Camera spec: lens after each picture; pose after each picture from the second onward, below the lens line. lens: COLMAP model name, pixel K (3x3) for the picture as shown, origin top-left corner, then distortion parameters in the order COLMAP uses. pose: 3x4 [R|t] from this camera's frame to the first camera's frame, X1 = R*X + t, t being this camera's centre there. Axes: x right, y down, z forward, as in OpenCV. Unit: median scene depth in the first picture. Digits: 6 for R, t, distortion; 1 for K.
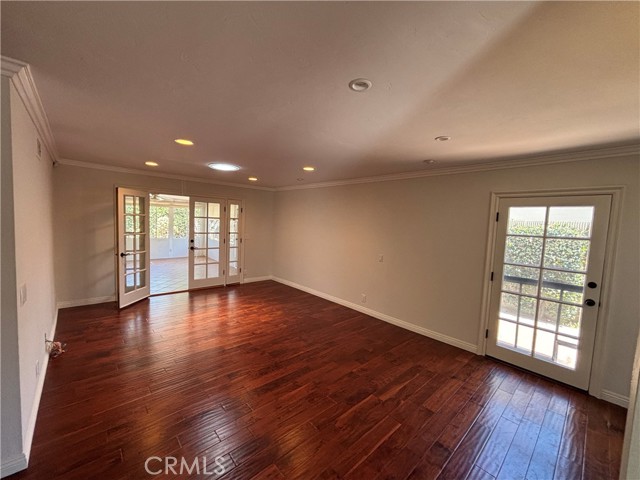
lens RADIAL K [[259.7, 0, 315.7], [0, 259.7, 238.1], [0, 0, 1]] dist [0.016948, -0.000256]
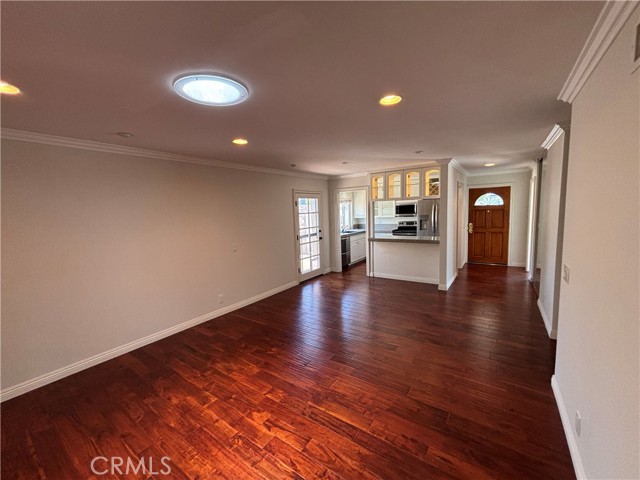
lens RADIAL K [[259.7, 0, 320.4], [0, 259.7, 239.7], [0, 0, 1]] dist [0.016948, -0.000256]
pose [[-0.215970, -0.142961, 0.965877, -1.068510], [0.098849, 0.980939, 0.167293, -0.120021], [-0.971383, 0.131606, -0.197722, 1.228402]]
